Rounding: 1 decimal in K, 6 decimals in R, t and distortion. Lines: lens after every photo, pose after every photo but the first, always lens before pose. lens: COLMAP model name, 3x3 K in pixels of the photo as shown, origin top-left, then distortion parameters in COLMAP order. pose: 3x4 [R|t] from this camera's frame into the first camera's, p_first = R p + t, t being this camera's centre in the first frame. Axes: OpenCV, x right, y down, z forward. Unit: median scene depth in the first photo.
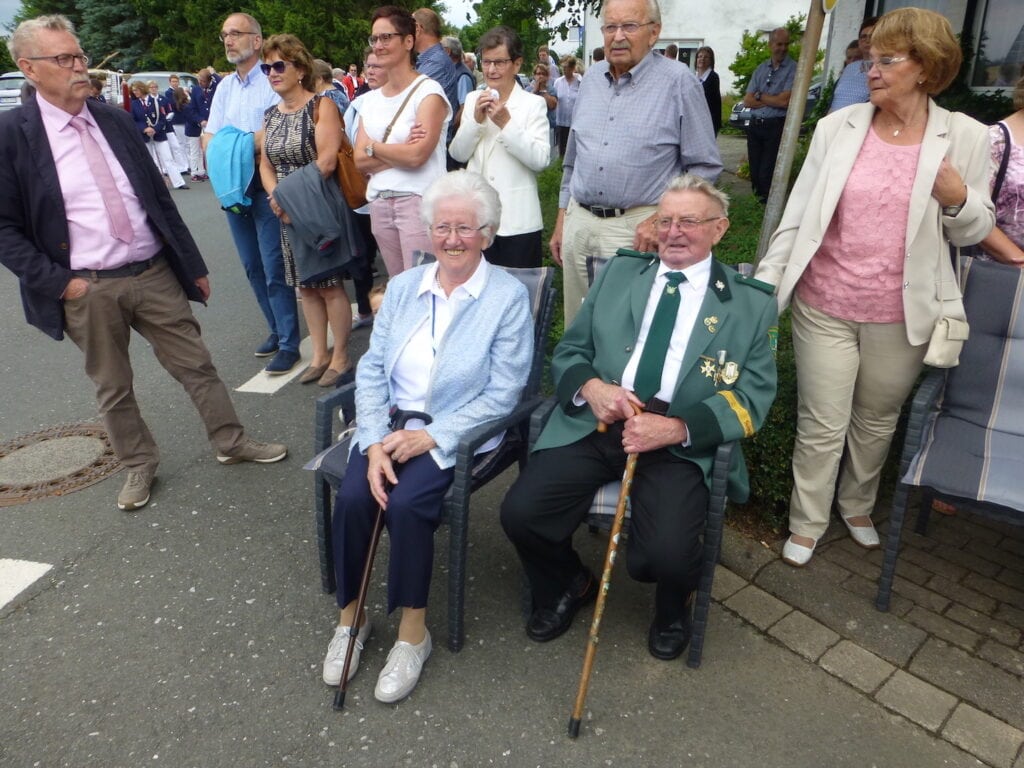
lens RADIAL K [[752.4, 0, 512.0], [0, 752.4, 384.0], [0, 0, 1]] dist [-0.009024, -0.006586]
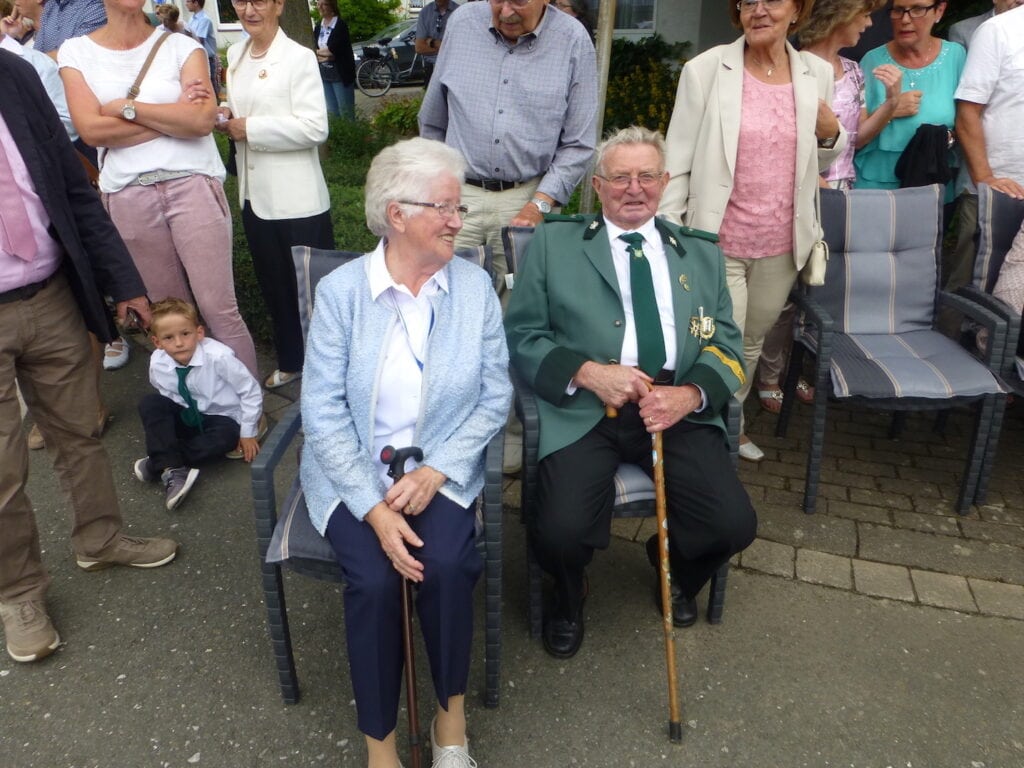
lens RADIAL K [[740.0, 0, 512.0], [0, 740.0, 397.9], [0, 0, 1]] dist [0.003342, 0.000512]
pose [[0.859469, -0.224538, 0.459233, -0.383176], [0.191571, 0.974374, 0.117881, -0.086208], [-0.473934, -0.013340, 0.880459, 0.262205]]
